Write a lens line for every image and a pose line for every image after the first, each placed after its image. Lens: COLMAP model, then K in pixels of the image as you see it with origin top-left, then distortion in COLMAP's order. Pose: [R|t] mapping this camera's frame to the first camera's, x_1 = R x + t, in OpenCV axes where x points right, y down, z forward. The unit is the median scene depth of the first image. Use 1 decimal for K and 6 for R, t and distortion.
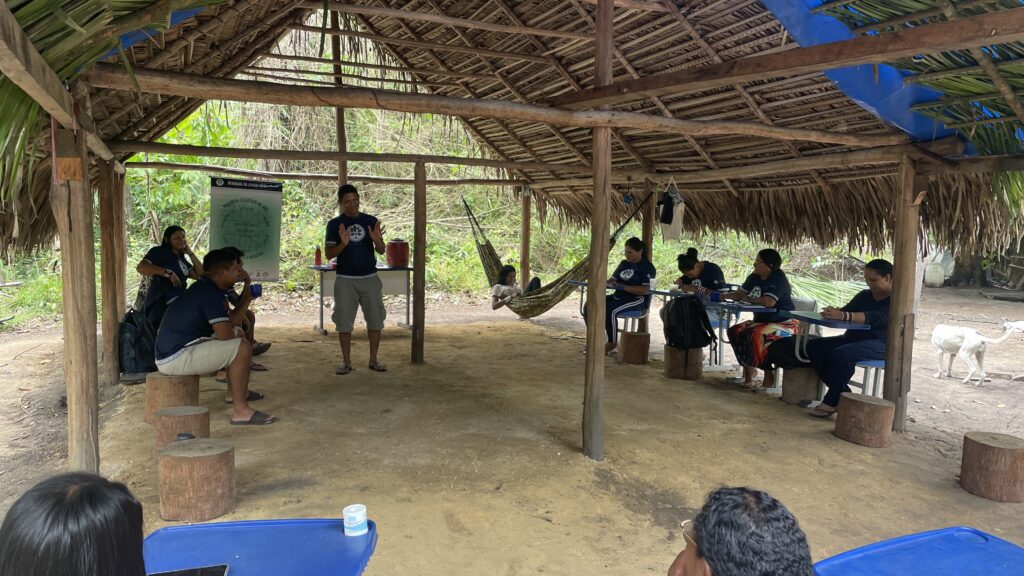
lens RADIAL K [[762.7, 0, 512.0], [0, 762.7, 288.0], [0, 0, 1]] dist [0.076778, -0.105397]
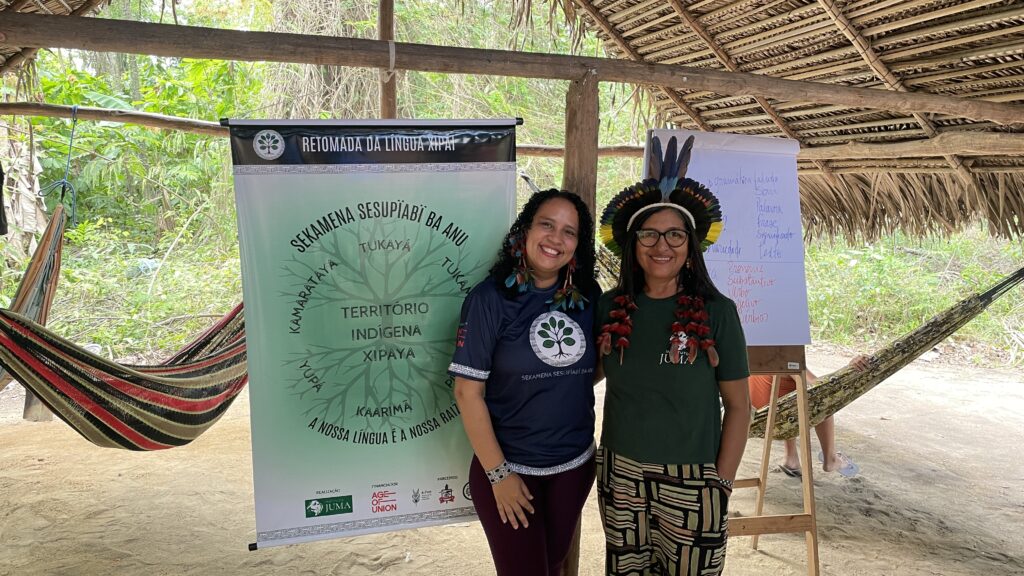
lens RADIAL K [[762.7, 0, 512.0], [0, 762.7, 288.0], [0, 0, 1]] dist [0.076778, -0.105397]
pose [[0.996999, 0.025213, -0.073189, -0.114803], [-0.023514, 0.999436, 0.023986, -0.069206], [0.073752, -0.022193, 0.997030, 0.582844]]
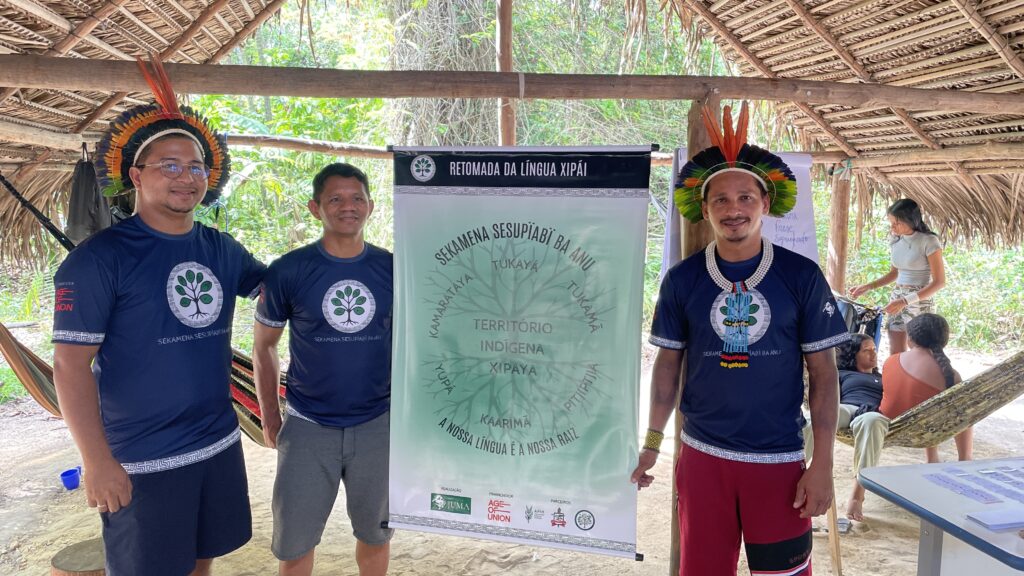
lens RADIAL K [[763.5, 0, 519.7], [0, 763.5, 298.5], [0, 0, 1]] dist [0.074897, -0.102169]
pose [[0.978435, 0.020463, -0.205540, -0.118672], [-0.013607, 0.999305, 0.034713, -0.073837], [0.206108, -0.031167, 0.978033, 0.566723]]
